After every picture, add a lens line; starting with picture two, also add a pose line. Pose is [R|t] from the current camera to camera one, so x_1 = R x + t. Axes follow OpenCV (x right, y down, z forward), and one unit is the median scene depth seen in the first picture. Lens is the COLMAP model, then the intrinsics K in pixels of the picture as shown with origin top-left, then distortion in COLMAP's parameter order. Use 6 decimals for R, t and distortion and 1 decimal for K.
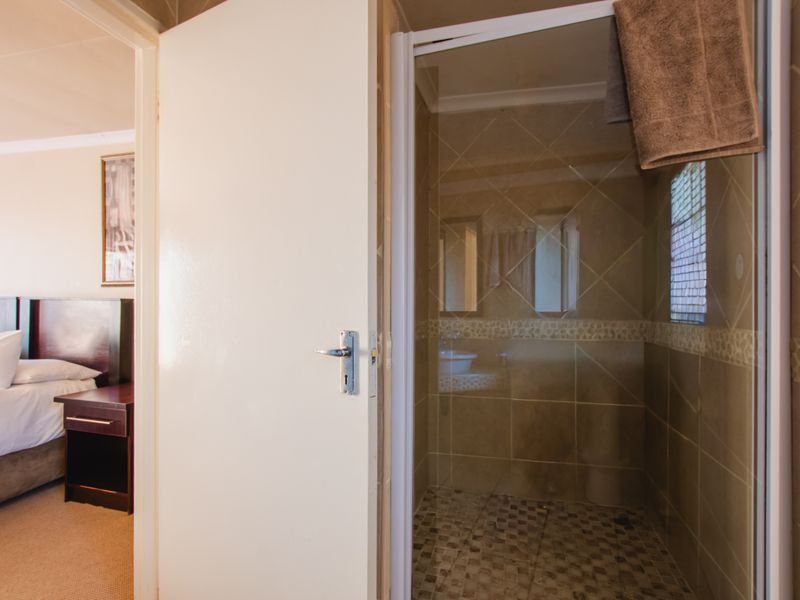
lens RADIAL K [[422.4, 0, 400.2], [0, 422.4, 302.2], [0, 0, 1]] dist [-0.005558, -0.001300]
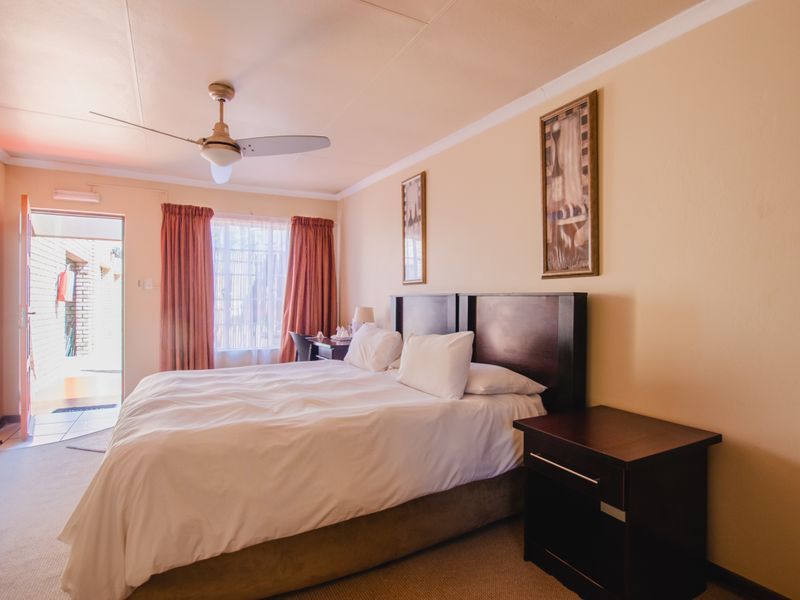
lens RADIAL K [[422.4, 0, 399.8], [0, 422.4, 300.6], [0, 0, 1]] dist [-0.005558, -0.001300]
pose [[0.698937, -0.004584, -0.715168, -0.341900], [0.007192, 0.999974, 0.000619, 0.002070], [0.715147, -0.005576, 0.698952, 0.256625]]
